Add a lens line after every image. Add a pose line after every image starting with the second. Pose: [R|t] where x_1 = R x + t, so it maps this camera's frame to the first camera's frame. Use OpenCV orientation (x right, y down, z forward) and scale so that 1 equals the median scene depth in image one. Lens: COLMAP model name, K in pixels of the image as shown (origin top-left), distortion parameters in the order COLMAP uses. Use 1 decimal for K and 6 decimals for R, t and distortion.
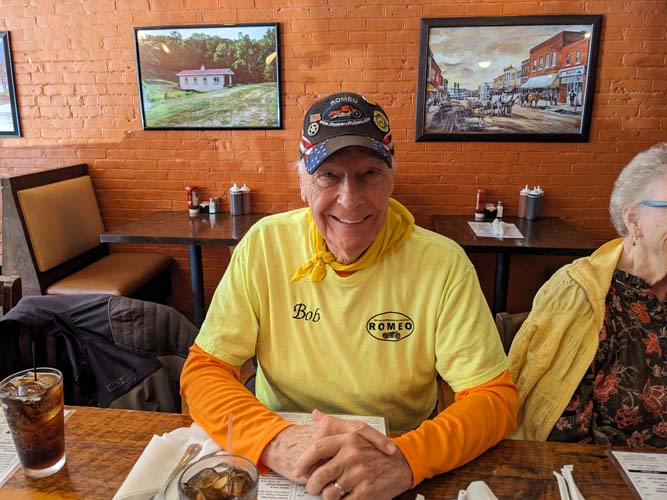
lens RADIAL K [[535.9, 0, 333.5], [0, 535.9, 250.0], [0, 0, 1]] dist [0.040587, -0.073704]
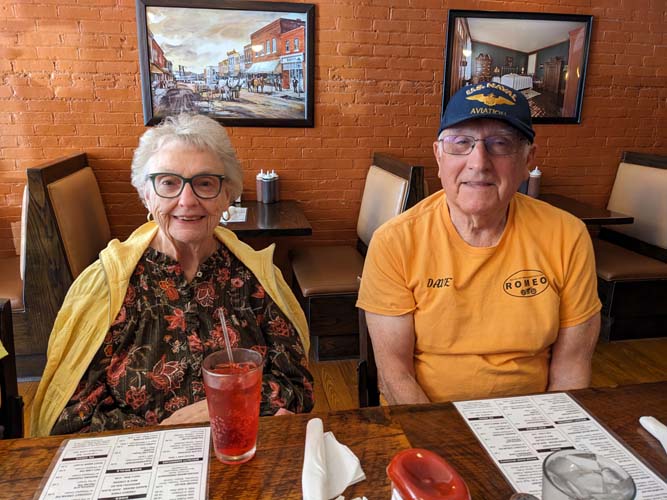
lens RADIAL K [[535.9, 0, 333.5], [0, 535.9, 250.0], [0, 0, 1]] dist [0.040587, -0.073704]
pose [[0.948984, -0.070368, 0.307373, 0.167087], [0.064225, 0.997482, 0.030067, 0.009814], [-0.308715, -0.008792, 0.951114, -0.011242]]
